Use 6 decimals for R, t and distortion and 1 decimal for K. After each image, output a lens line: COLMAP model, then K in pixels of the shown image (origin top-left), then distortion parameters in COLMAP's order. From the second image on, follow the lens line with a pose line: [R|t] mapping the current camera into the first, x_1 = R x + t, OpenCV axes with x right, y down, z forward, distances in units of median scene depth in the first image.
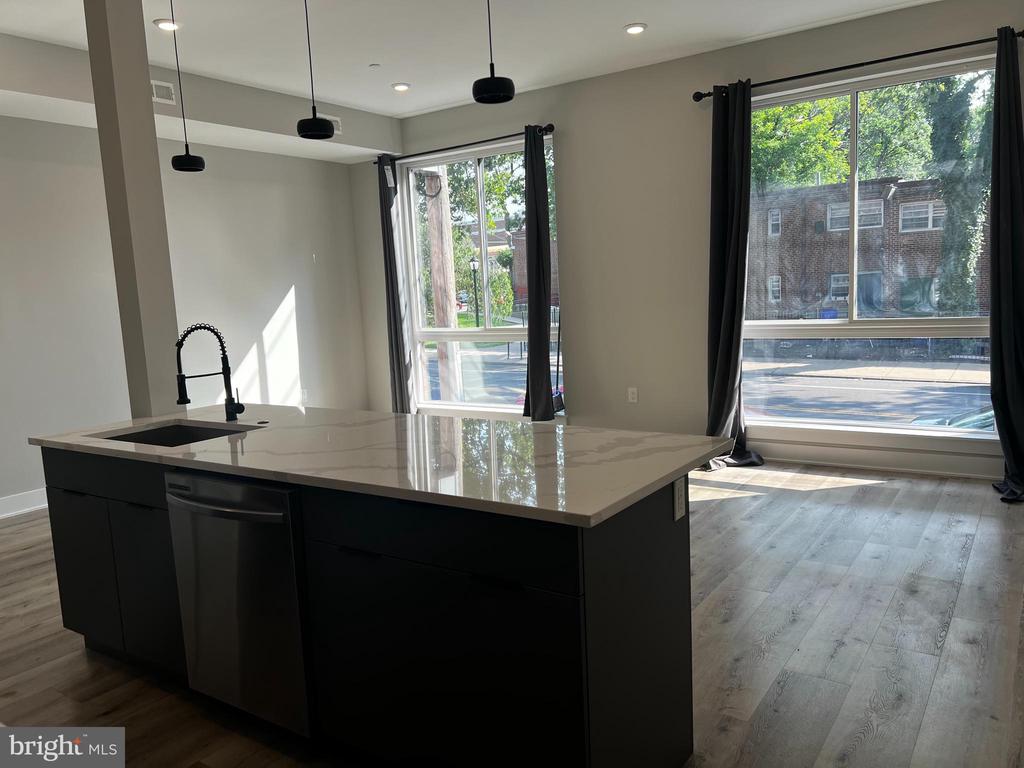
lens RADIAL K [[773.7, 0, 512.0], [0, 773.7, 388.0], [0, 0, 1]] dist [0.049352, 0.002497]
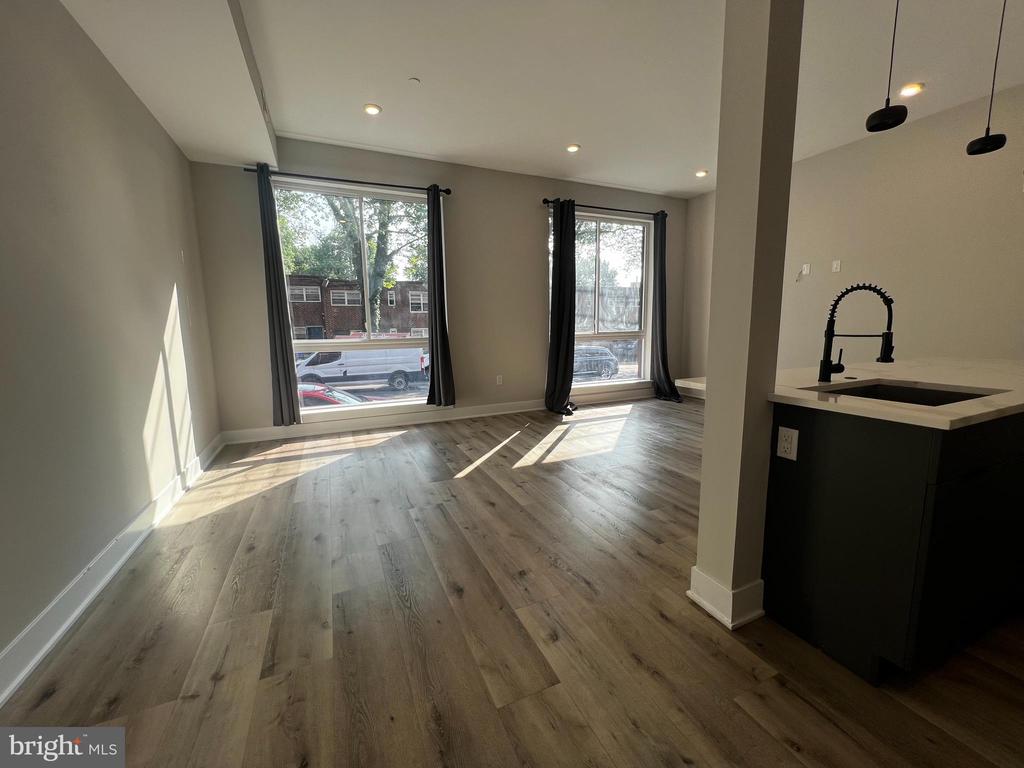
lens RADIAL K [[410.4, 0, 513.7], [0, 410.4, 381.2], [0, 0, 1]] dist [0.002652, 0.000112]
pose [[0.514780, -0.075539, 0.853988, -0.536640], [0.100023, 0.994600, 0.027684, -0.008697], [-0.851468, 0.071167, 0.519556, 0.547224]]
